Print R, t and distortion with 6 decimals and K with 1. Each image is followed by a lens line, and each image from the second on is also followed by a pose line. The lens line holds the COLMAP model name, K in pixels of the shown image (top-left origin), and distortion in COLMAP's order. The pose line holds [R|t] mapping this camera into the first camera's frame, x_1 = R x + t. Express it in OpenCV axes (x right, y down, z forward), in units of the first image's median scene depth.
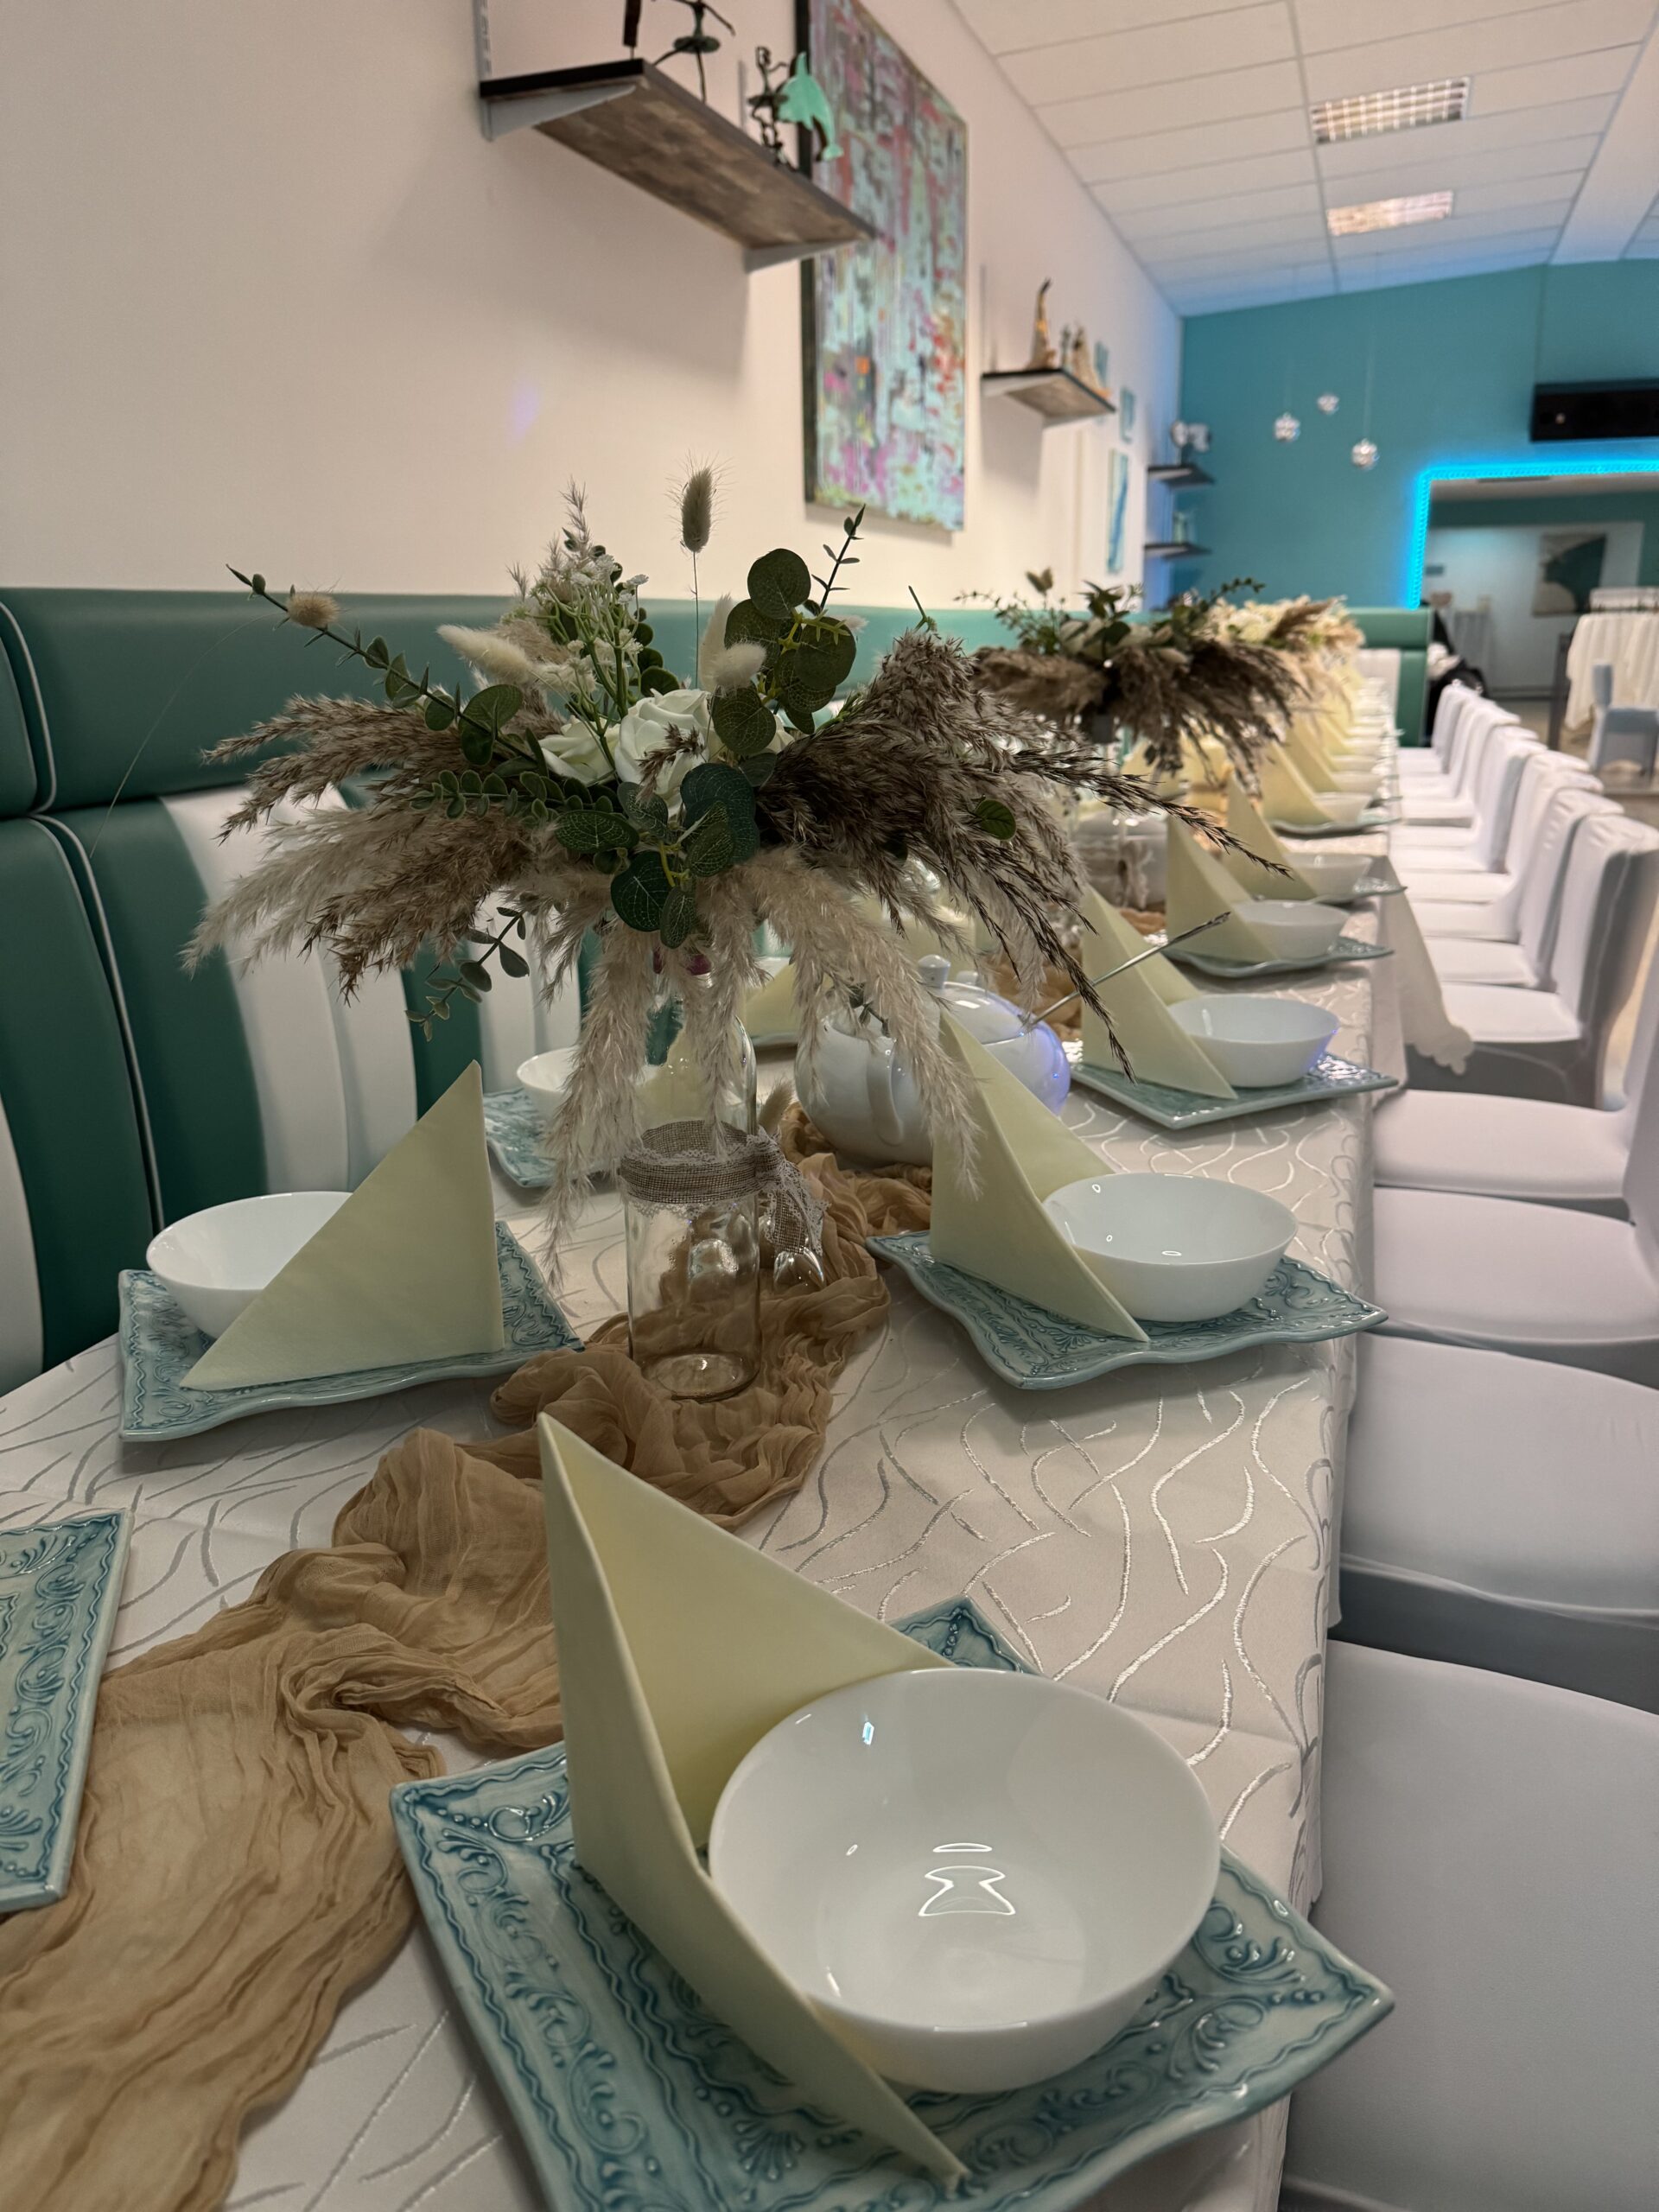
lens RADIAL K [[1561.0, 0, 836.1], [0, 1561.0, 1095.4], [0, 0, 1]] dist [0.047269, -0.076814]
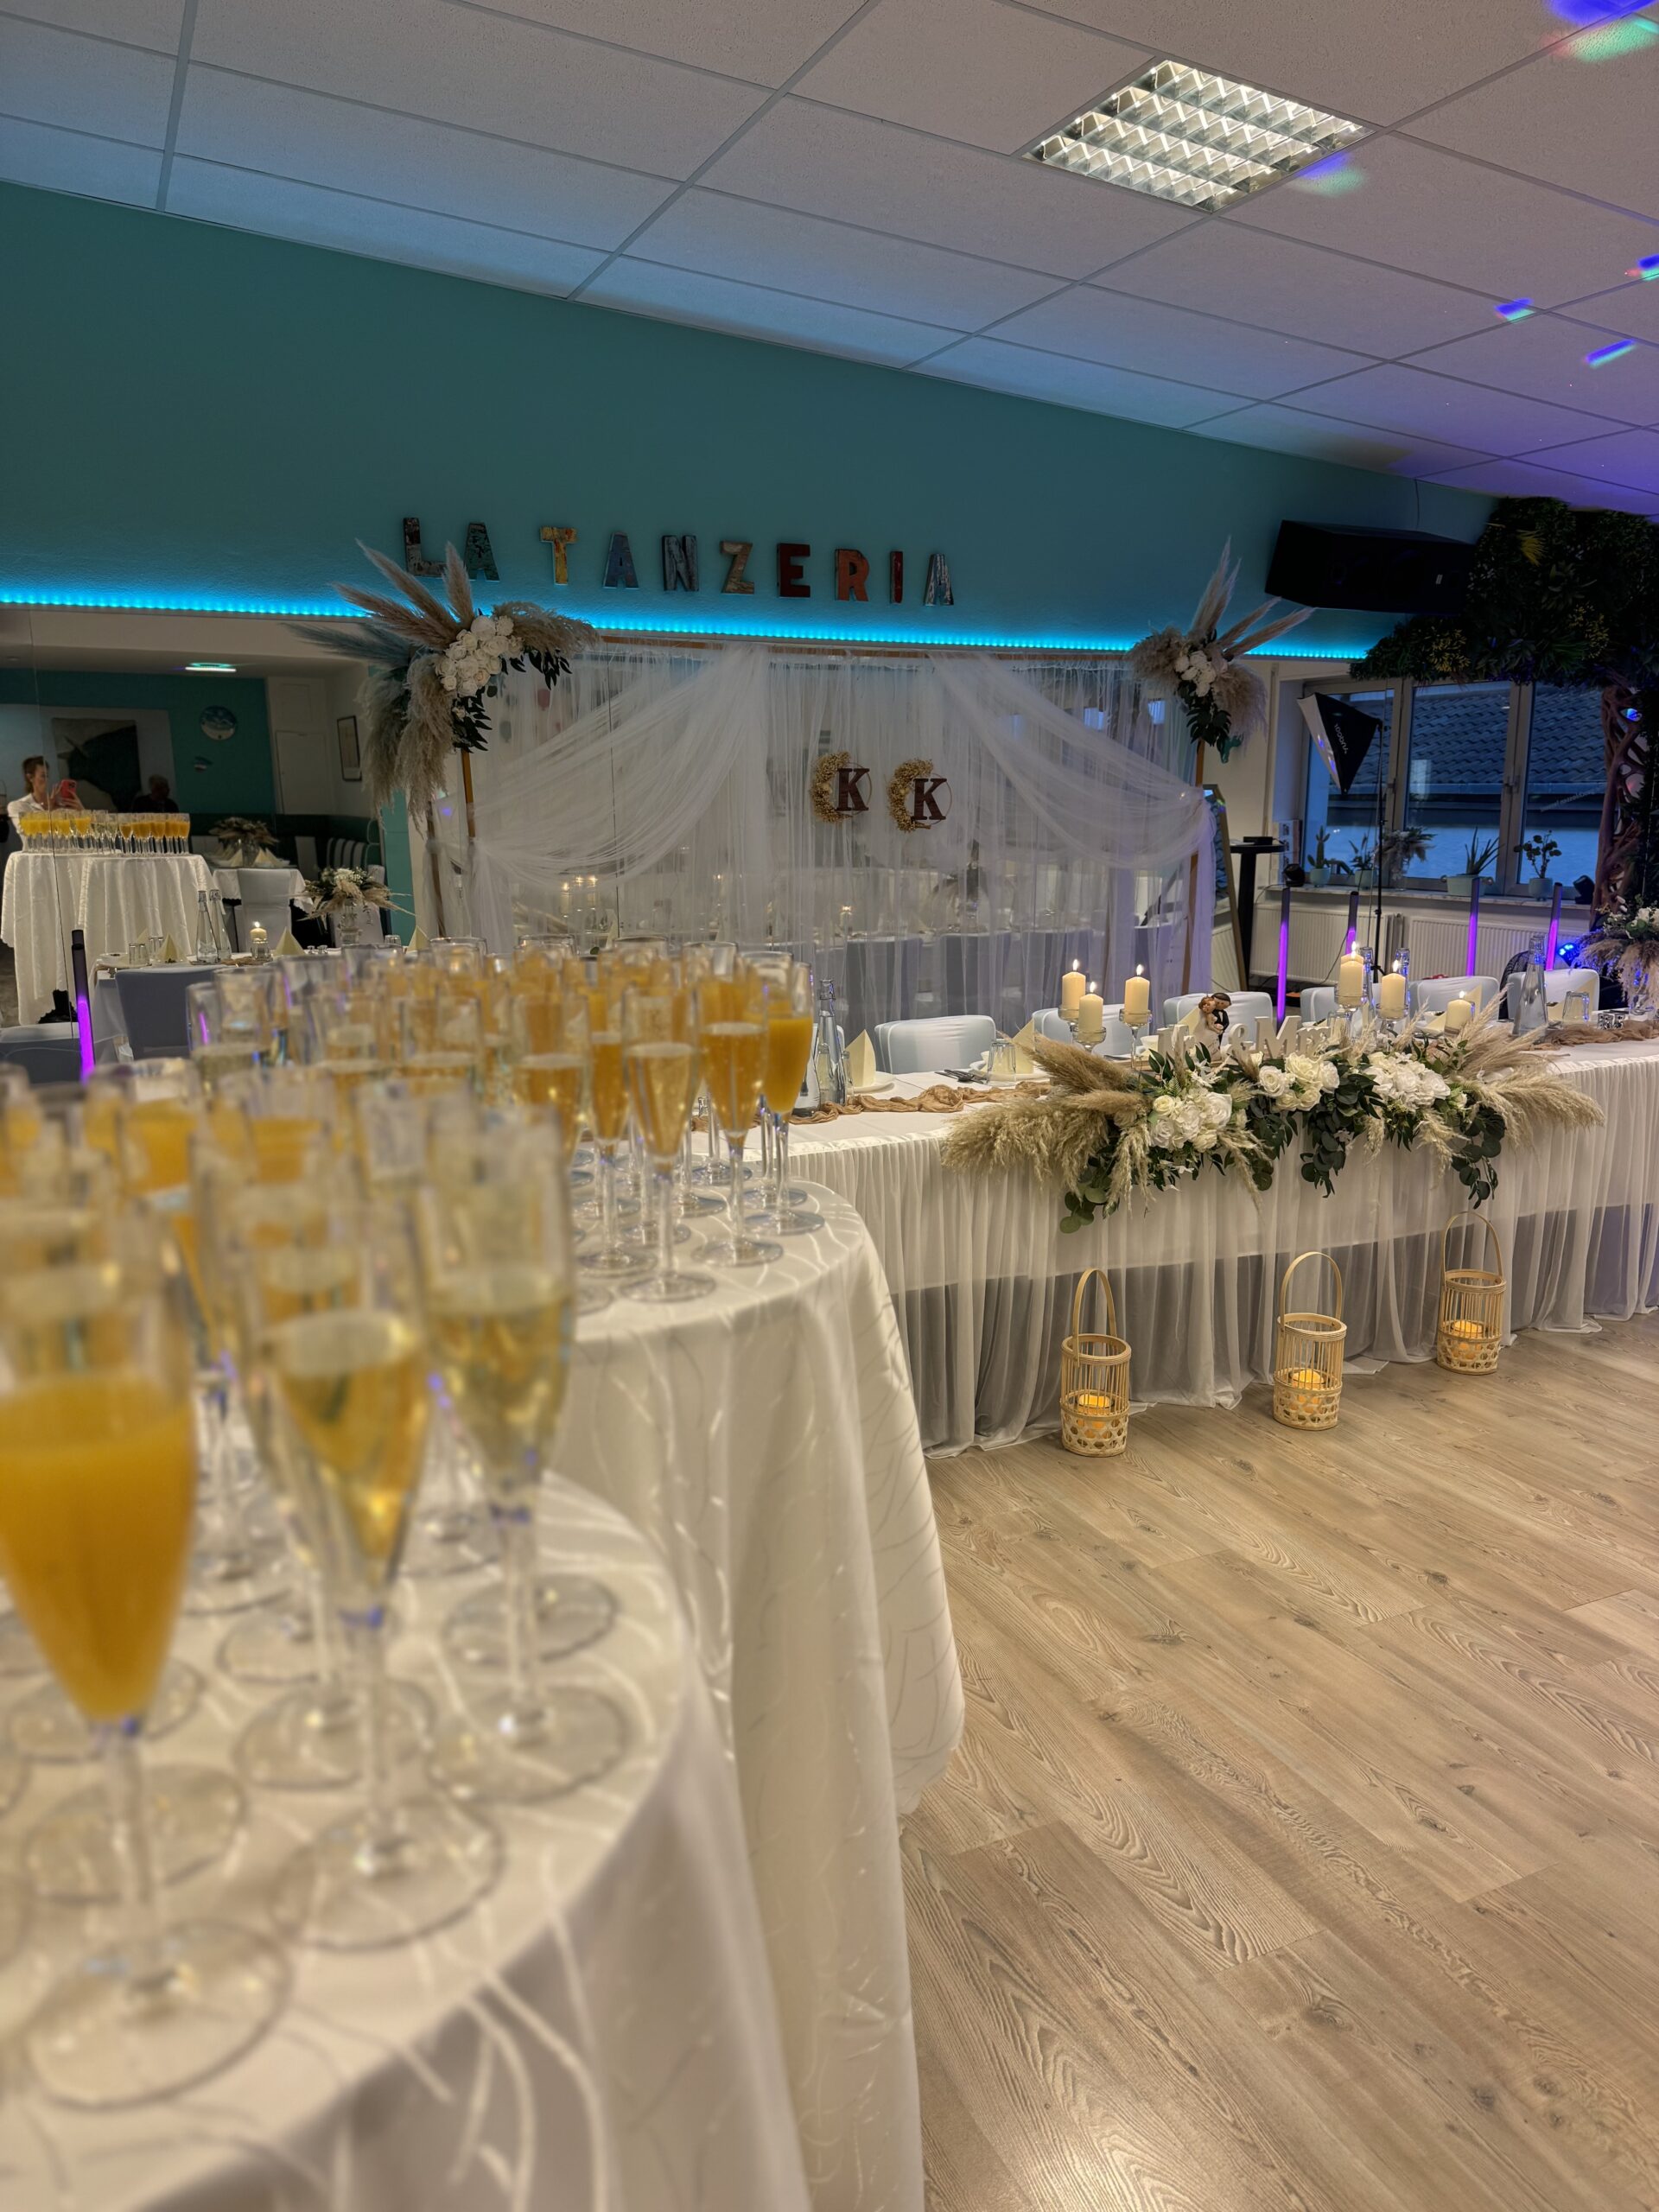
lens RADIAL K [[1561.0, 0, 812.5], [0, 1561.0, 1124.9], [0, 0, 1]] dist [0.047269, -0.076814]
pose [[0.723207, -0.136160, 0.677076, 0.789530], [0.195777, 0.980576, -0.011922, -0.379062], [-0.662301, 0.141178, 0.735817, 1.024987]]
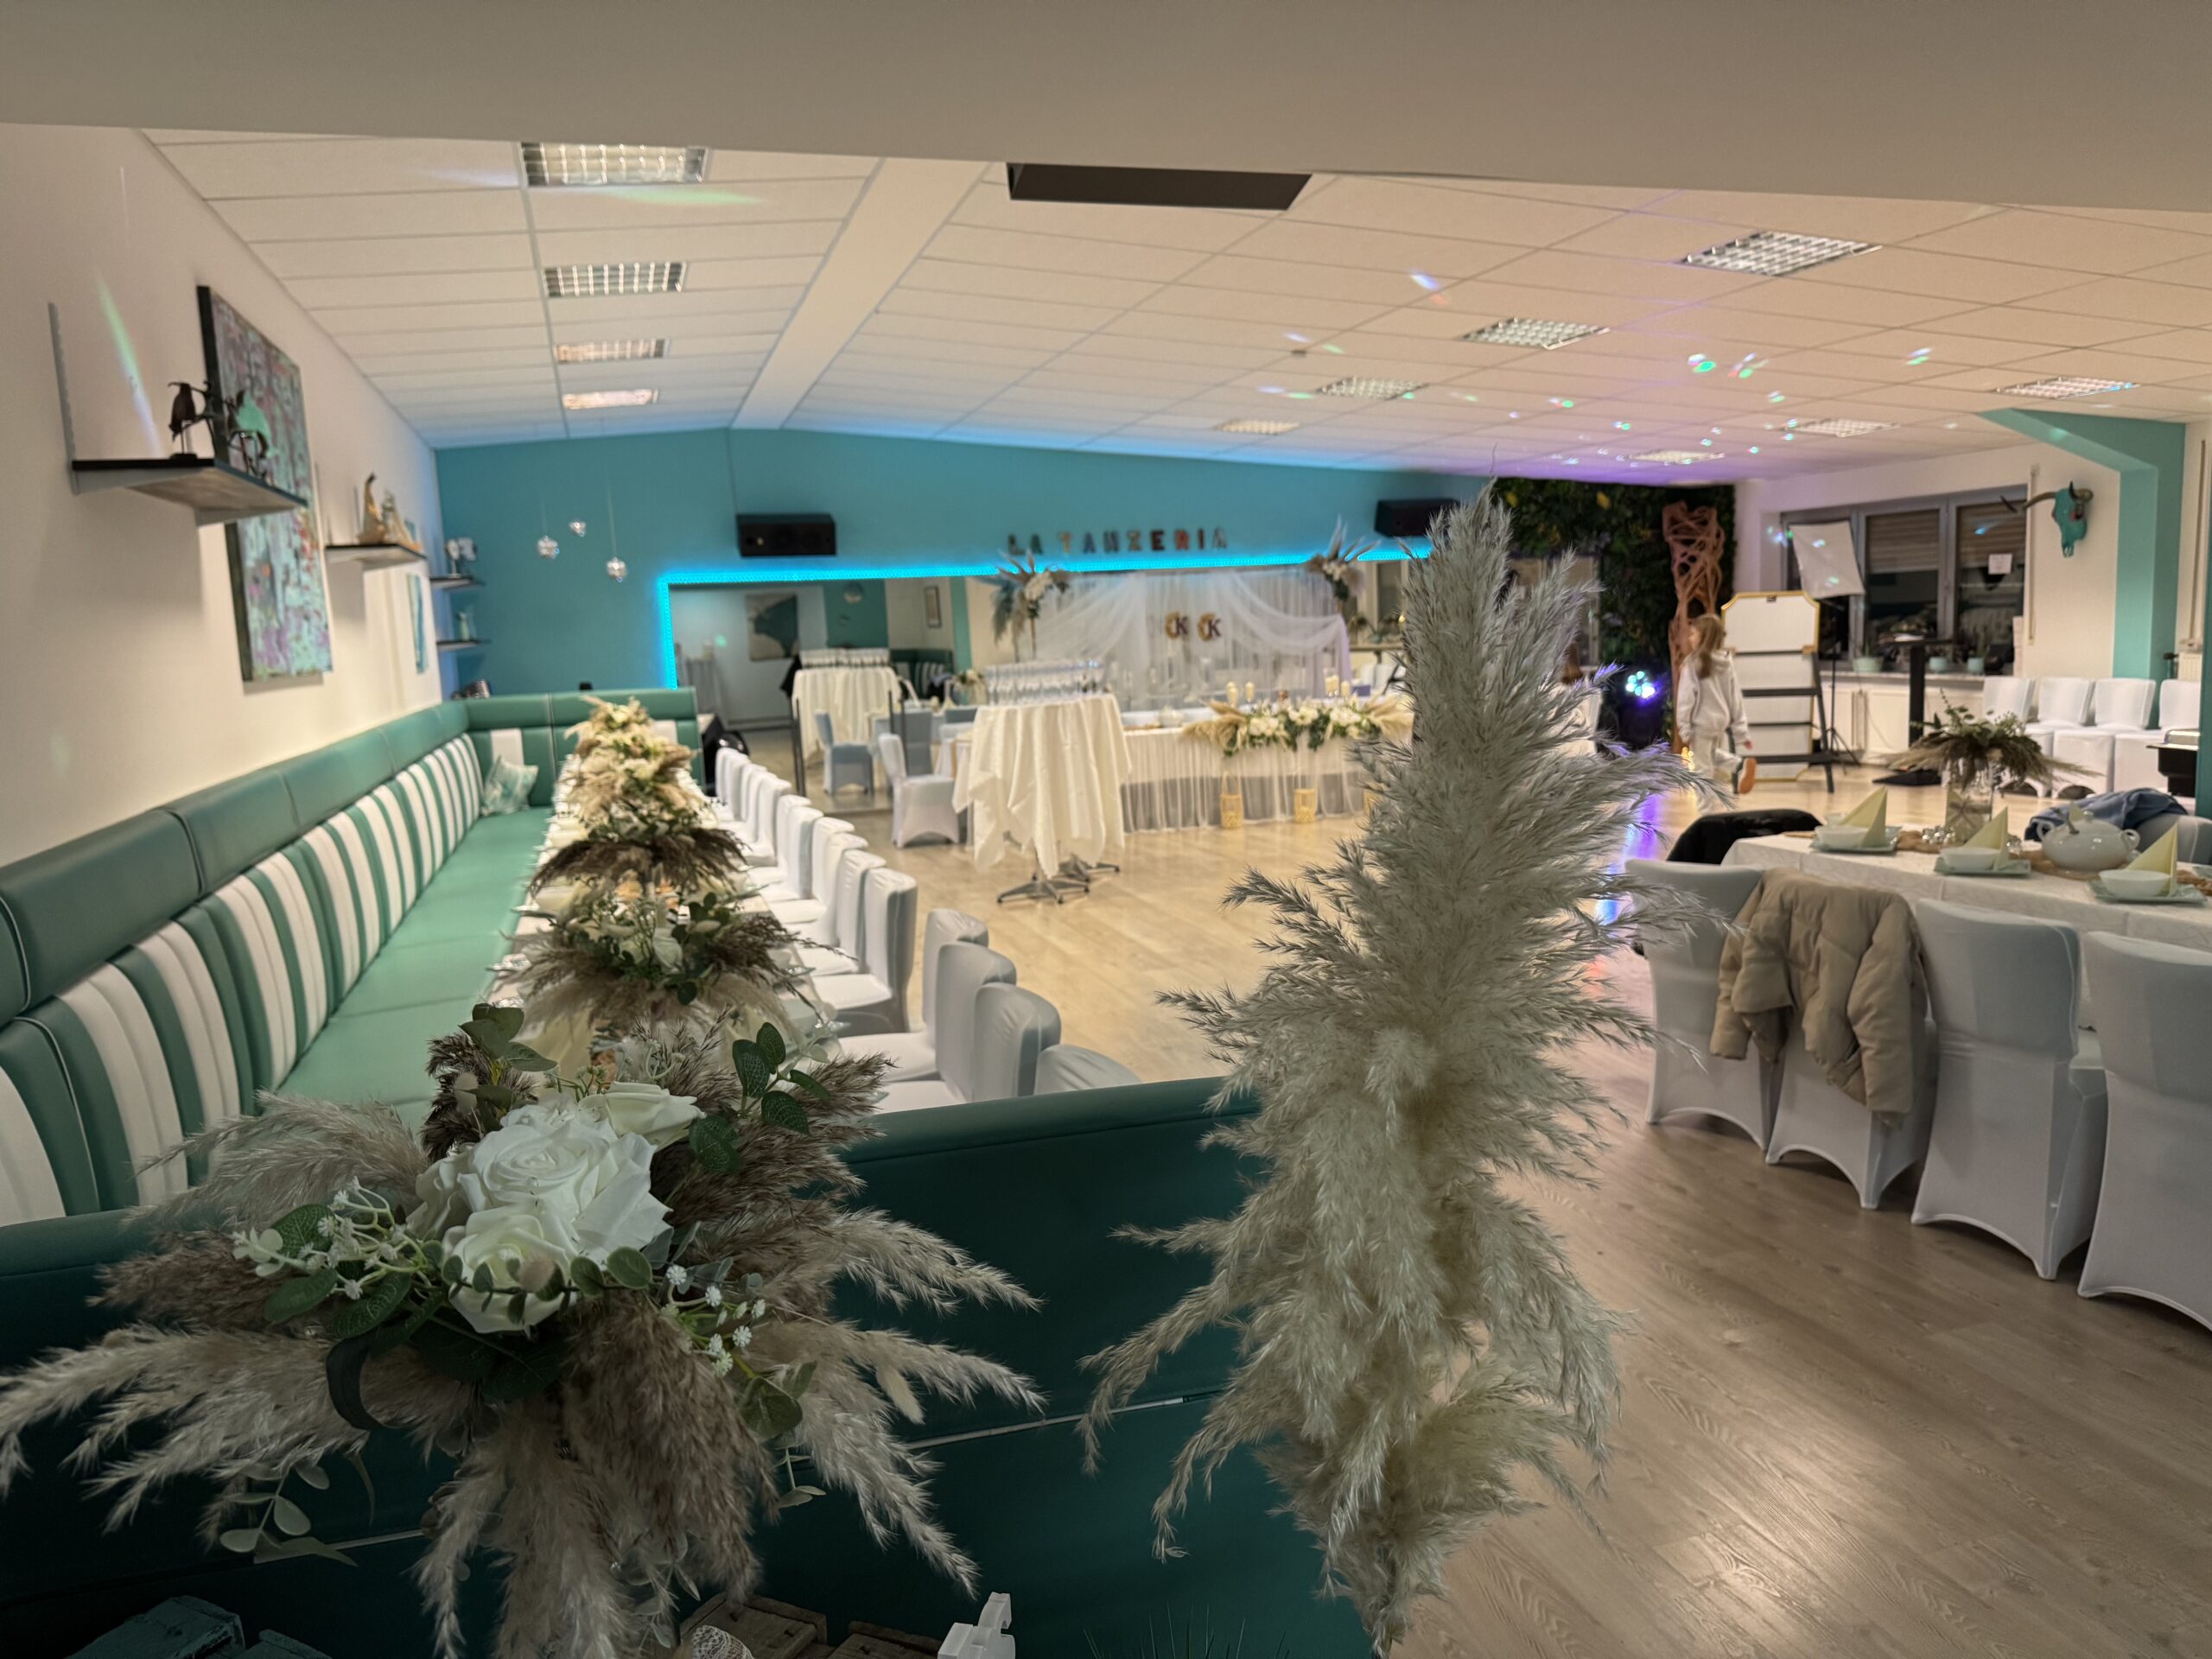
lens RADIAL K [[1561.0, 0, 1093.1], [0, 1561.0, 837.6], [0, 0, 1]] dist [0.047269, -0.076814]
pose [[0.811310, -0.108014, 0.574551, -0.172688], [0.205766, 0.972657, -0.107700, 0.013150], [-0.547208, 0.205601, 0.811352, -0.303144]]
